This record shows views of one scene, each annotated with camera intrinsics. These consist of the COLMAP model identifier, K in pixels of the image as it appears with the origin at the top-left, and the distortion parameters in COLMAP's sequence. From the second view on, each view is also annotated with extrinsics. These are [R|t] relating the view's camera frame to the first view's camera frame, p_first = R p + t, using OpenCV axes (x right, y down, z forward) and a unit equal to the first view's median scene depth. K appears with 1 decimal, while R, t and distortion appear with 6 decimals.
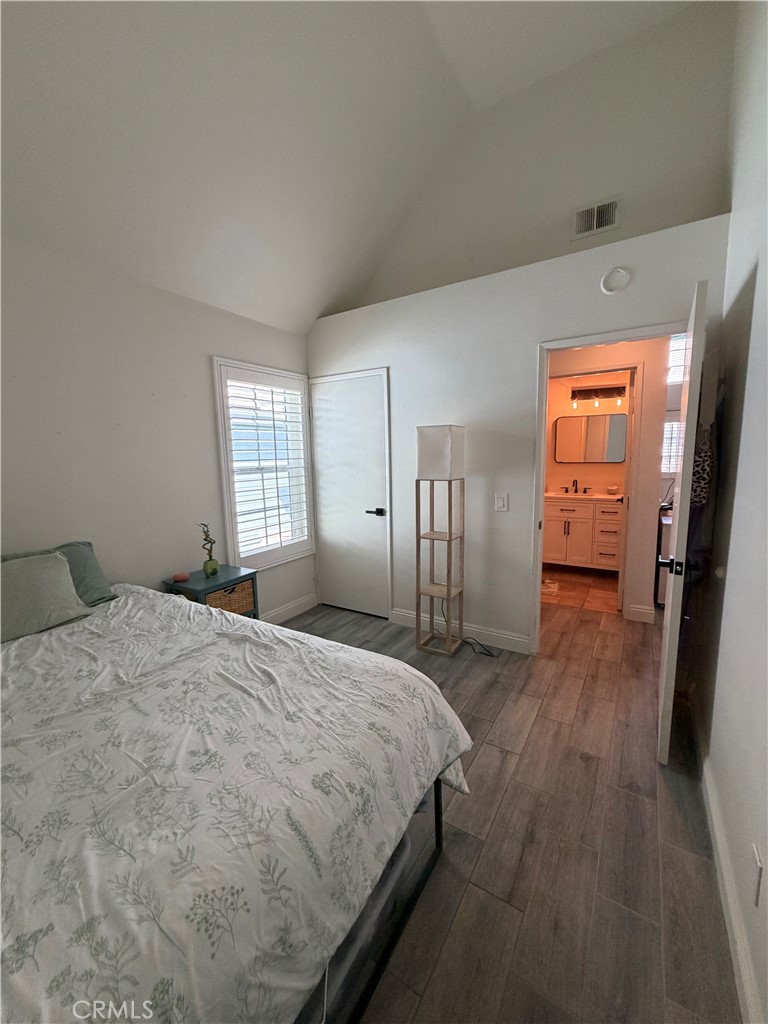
lens RADIAL K [[406.4, 0, 384.0], [0, 406.4, 512.0], [0, 0, 1]] dist [-0.001133, -0.000135]
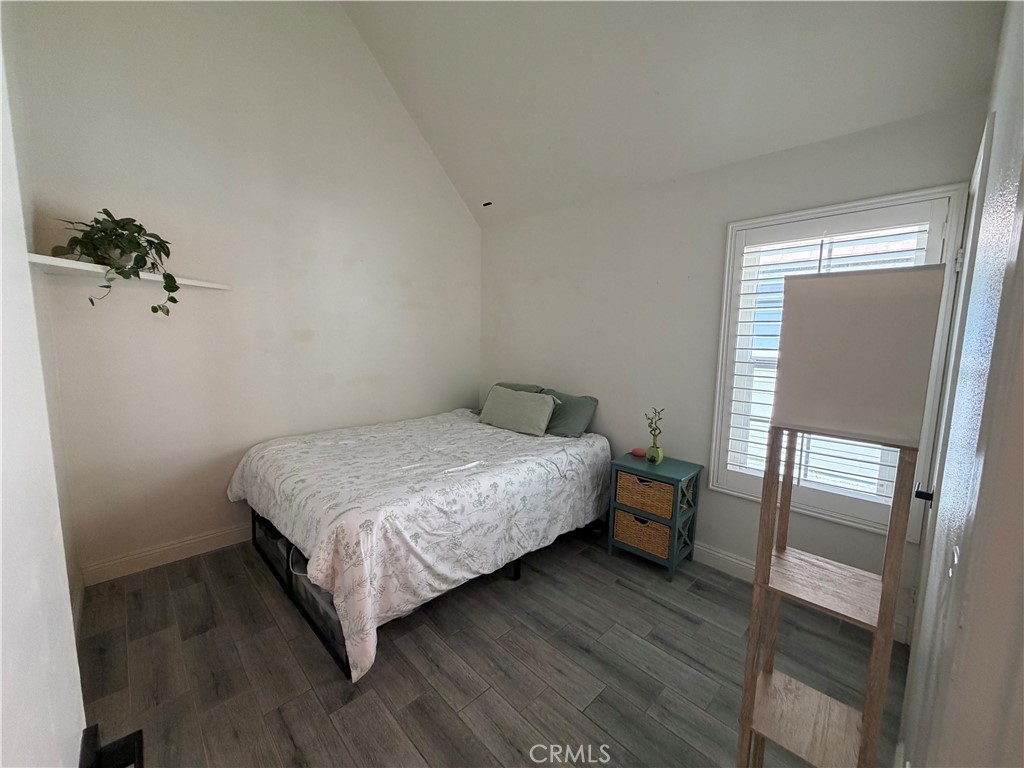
lens RADIAL K [[406.4, 0, 512.0], [0, 406.4, 384.0], [0, 0, 1]] dist [-0.001133, -0.000135]
pose [[-0.236590, 0.133992, -0.962326, 1.015167], [-0.145561, 0.974379, 0.171457, -0.258669], [0.960644, 0.180642, -0.211024, 1.505087]]
